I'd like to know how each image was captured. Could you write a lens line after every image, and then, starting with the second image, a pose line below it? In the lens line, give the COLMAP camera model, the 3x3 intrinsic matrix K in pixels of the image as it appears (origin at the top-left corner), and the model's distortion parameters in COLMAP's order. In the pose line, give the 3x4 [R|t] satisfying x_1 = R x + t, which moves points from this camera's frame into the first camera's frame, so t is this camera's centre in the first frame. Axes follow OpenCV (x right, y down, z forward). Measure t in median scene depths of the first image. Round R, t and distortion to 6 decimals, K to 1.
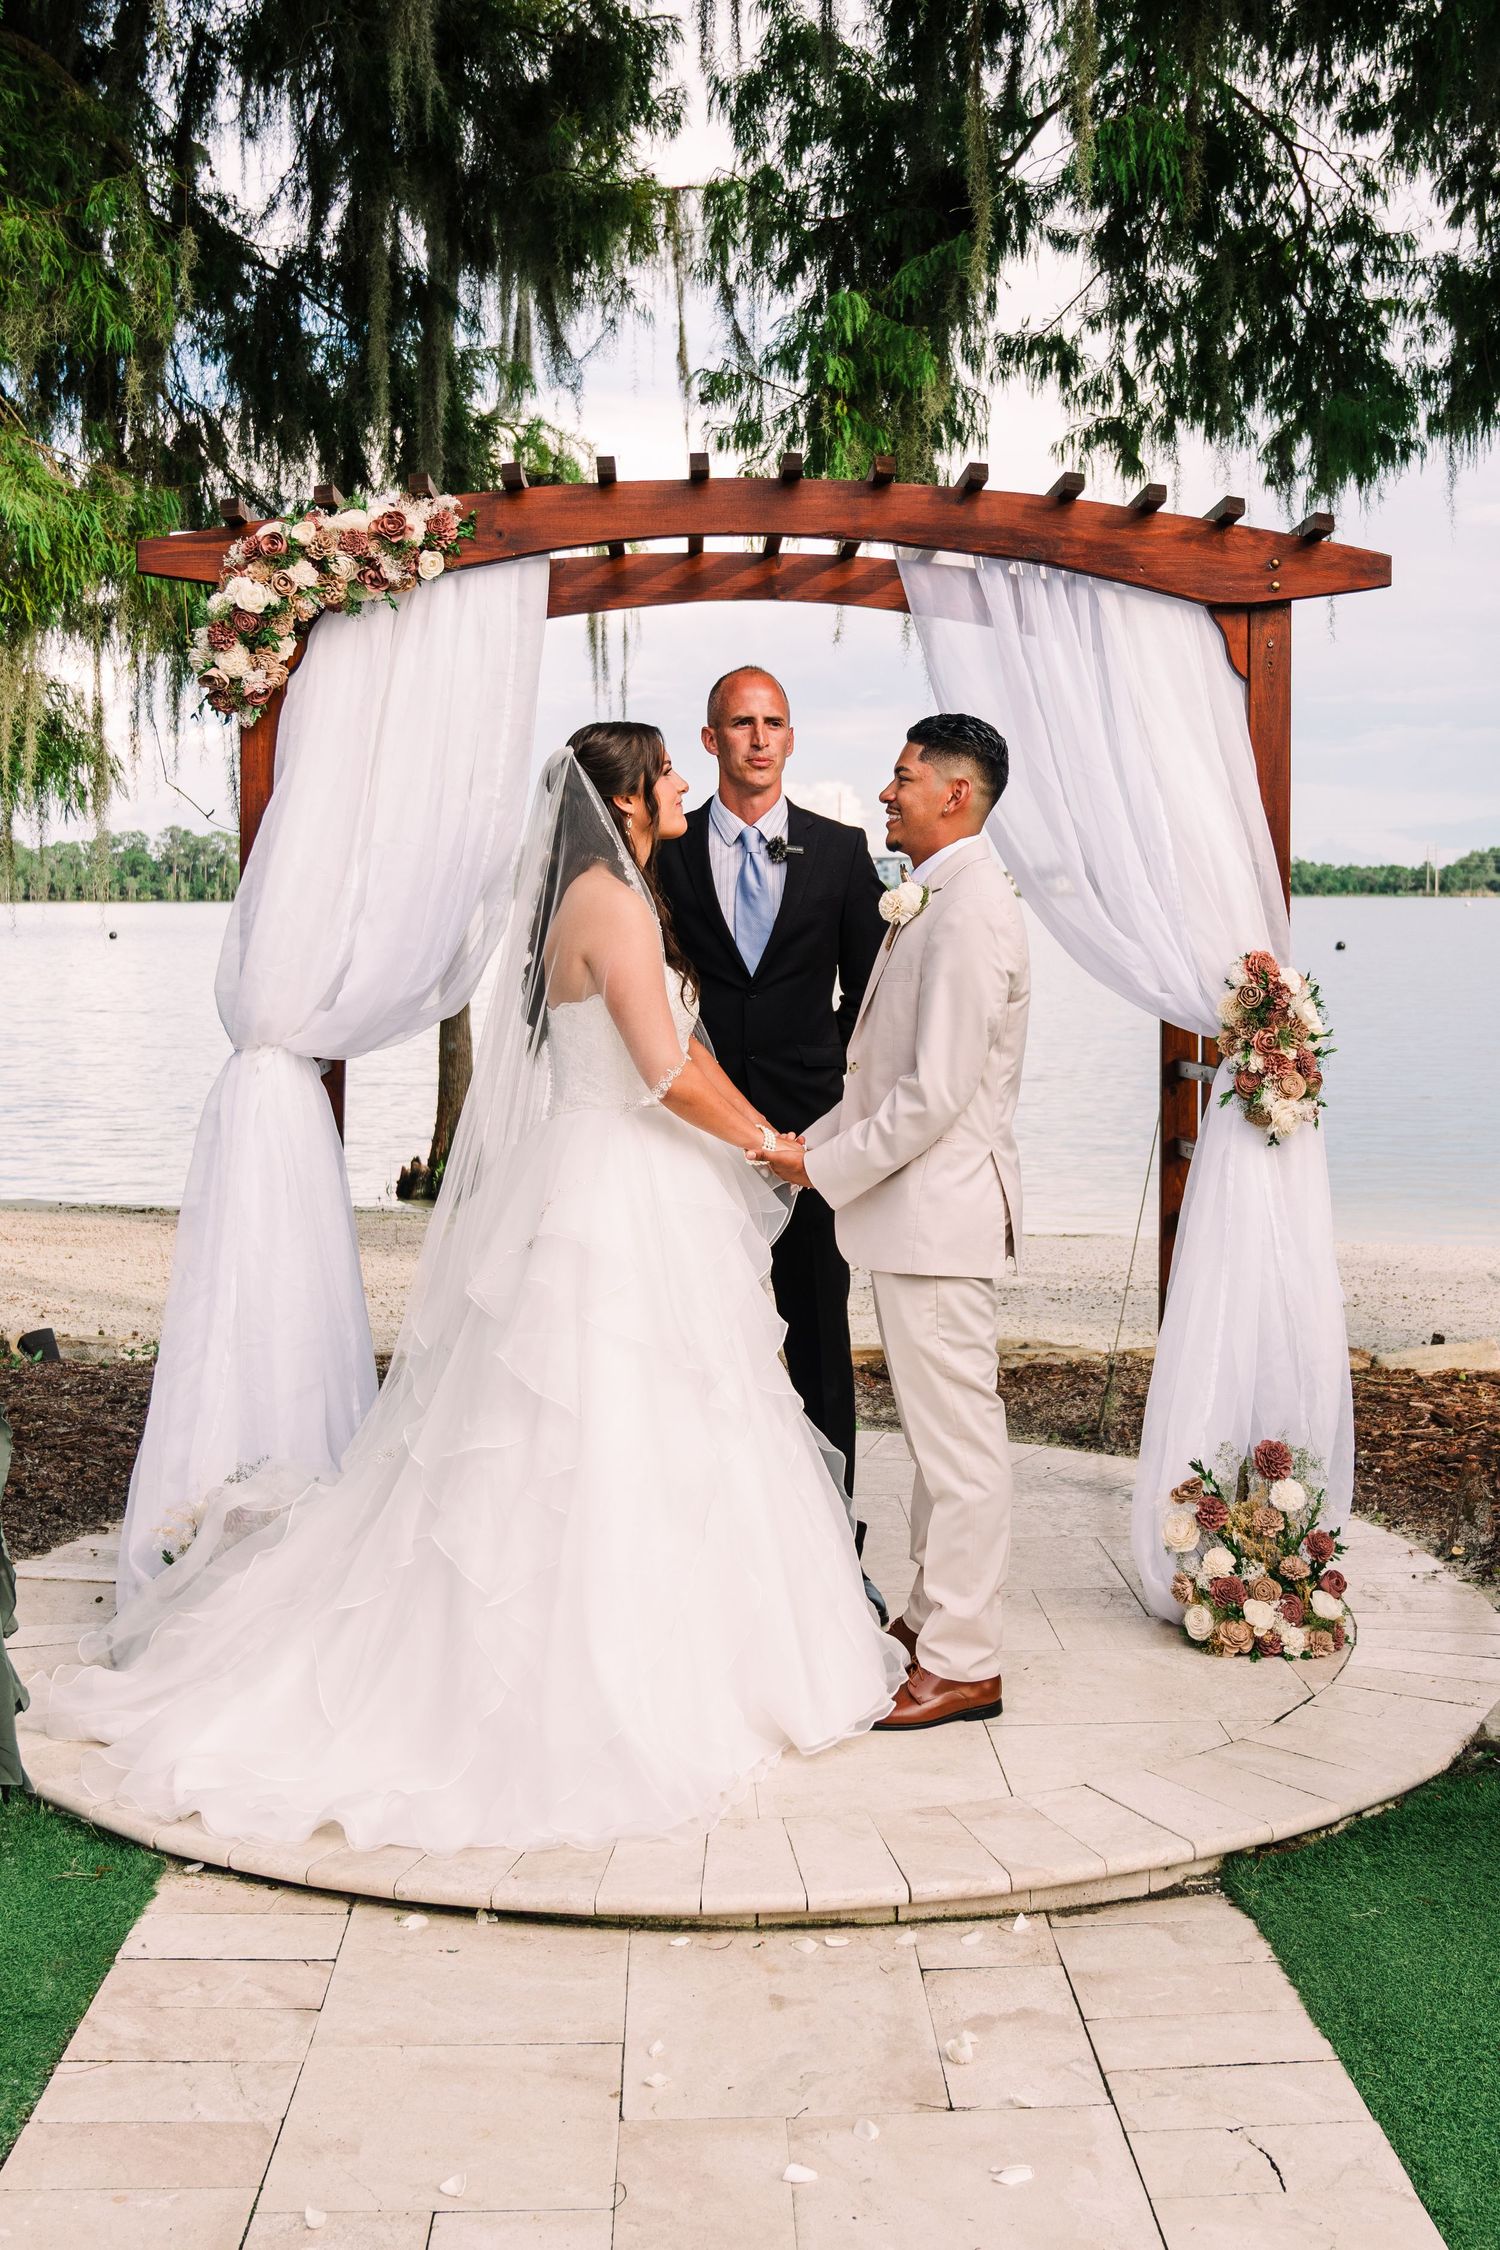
lens RADIAL K [[2786.6, 0, 893.7], [0, 2786.6, 1124.1], [0, 0, 1]] dist [-0.011787, -0.014064]
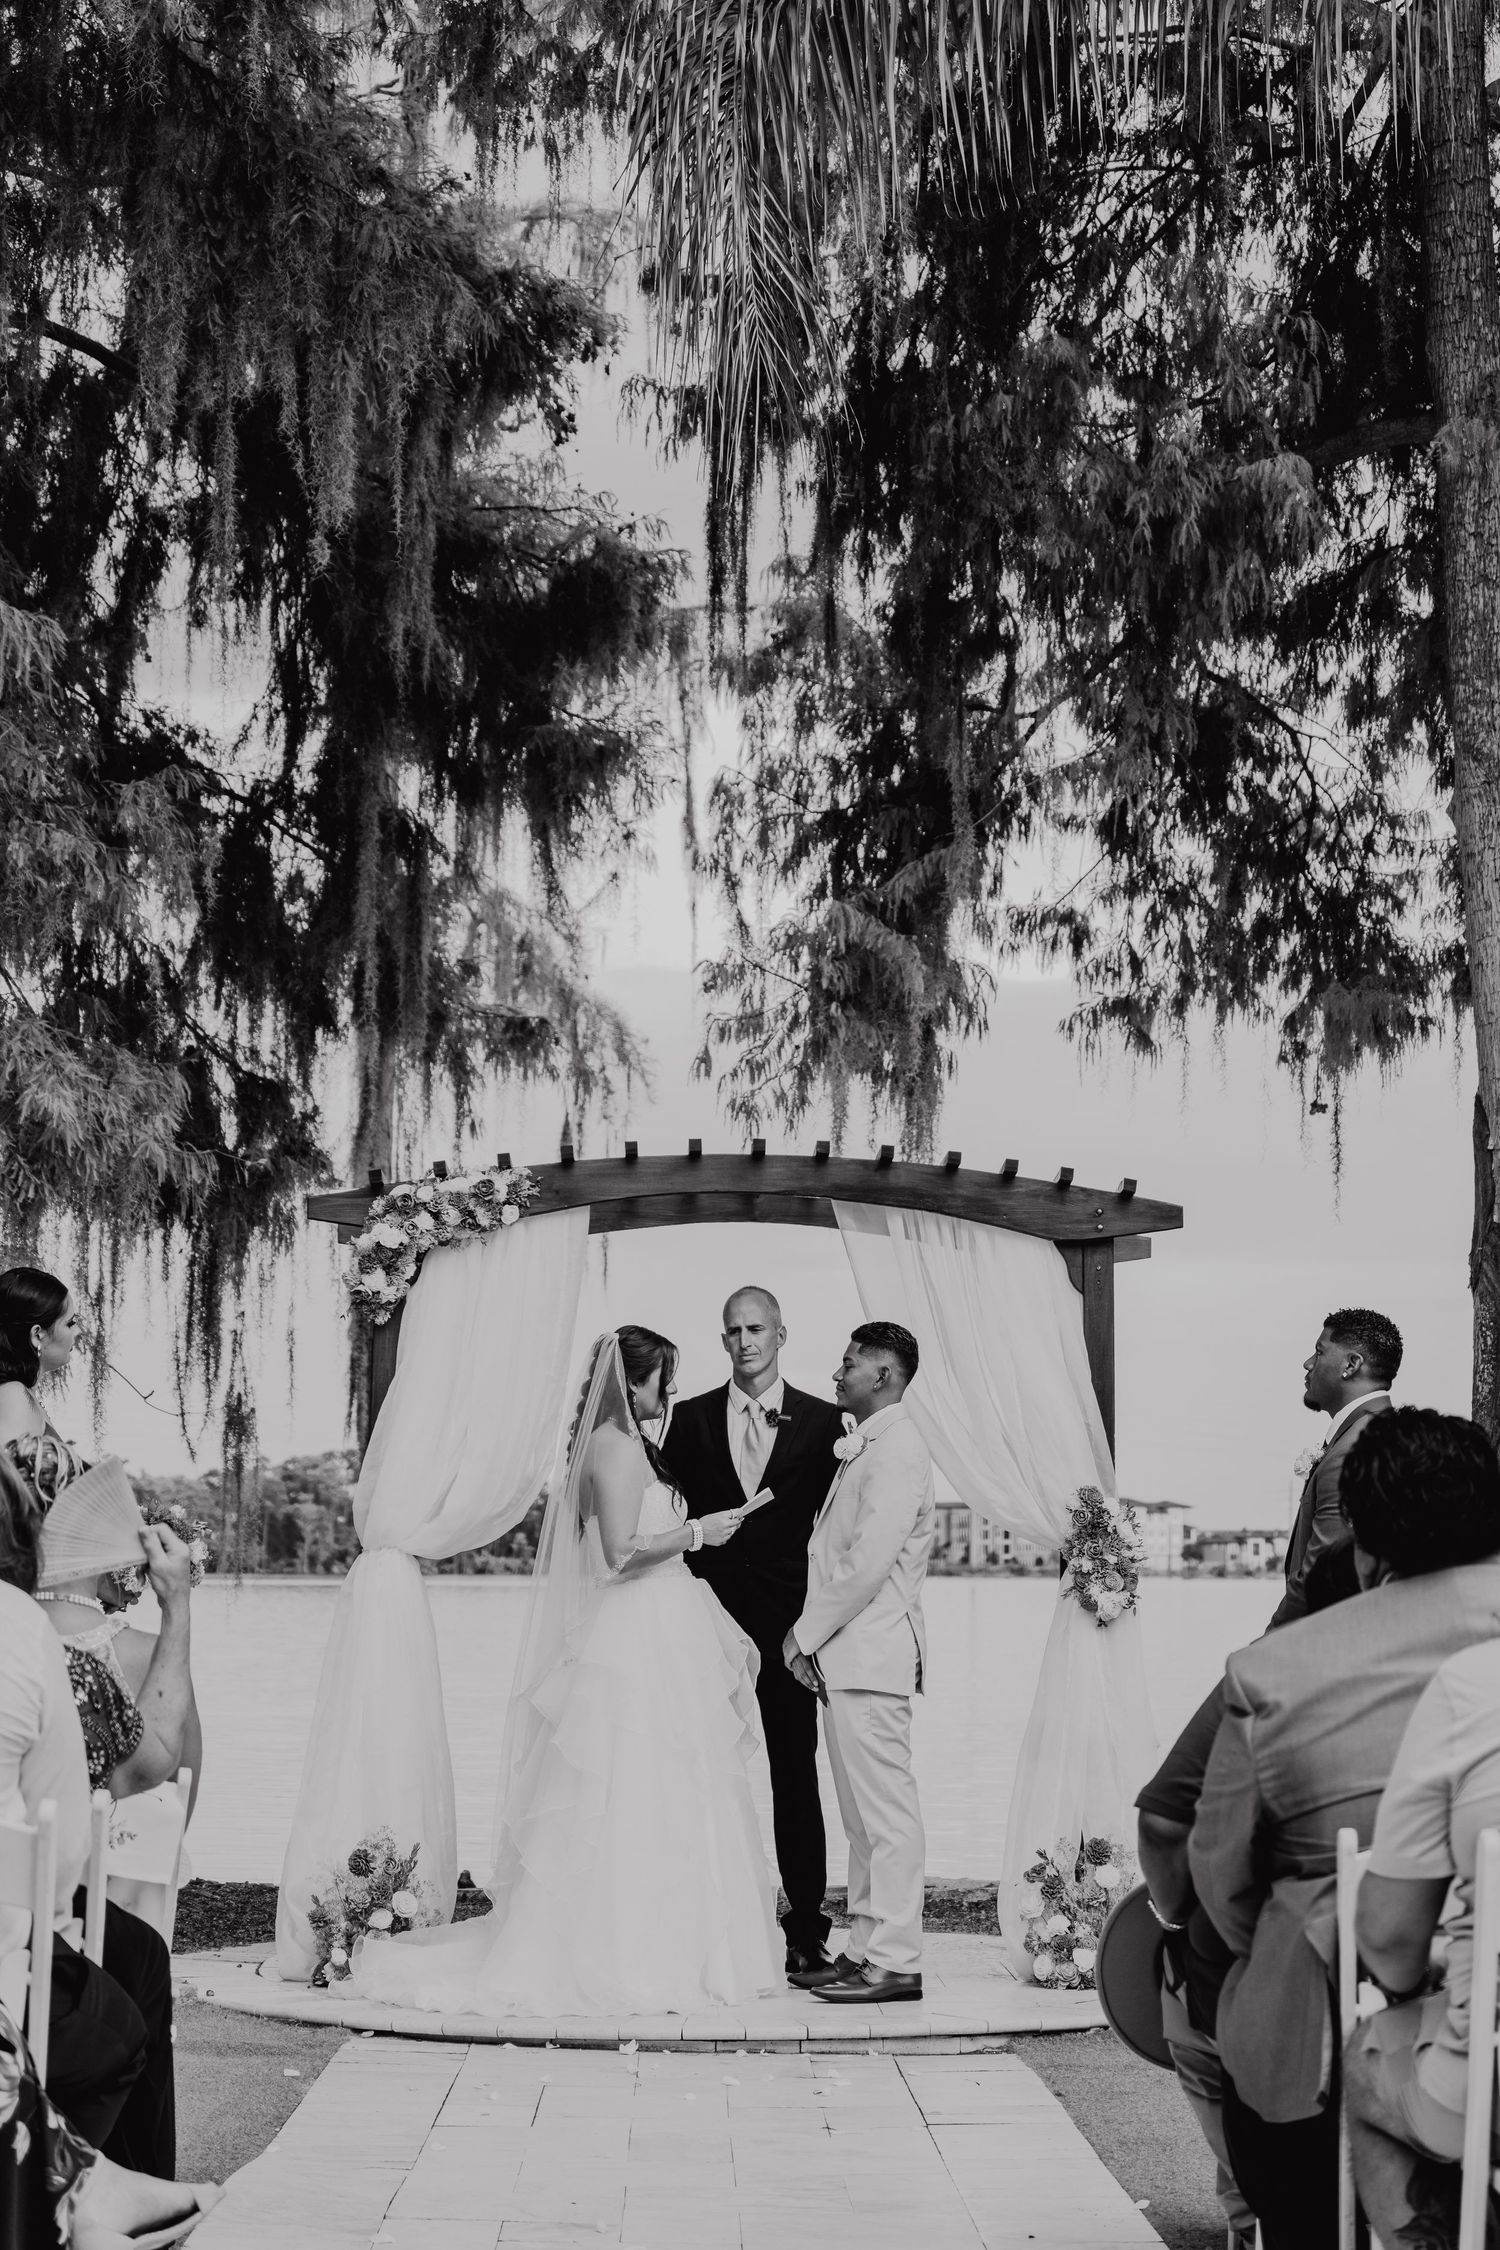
lens RADIAL K [[3708.6, 0, 750.0], [0, 3708.6, 1125.0], [0, 0, 1]] dist [0.060131, 0.037126]
pose [[0.998392, -0.000034, -0.056686, 0.022560], [-0.010421, 0.982847, -0.184126, 0.035744], [0.055720, 0.184421, 0.981267, -0.297462]]
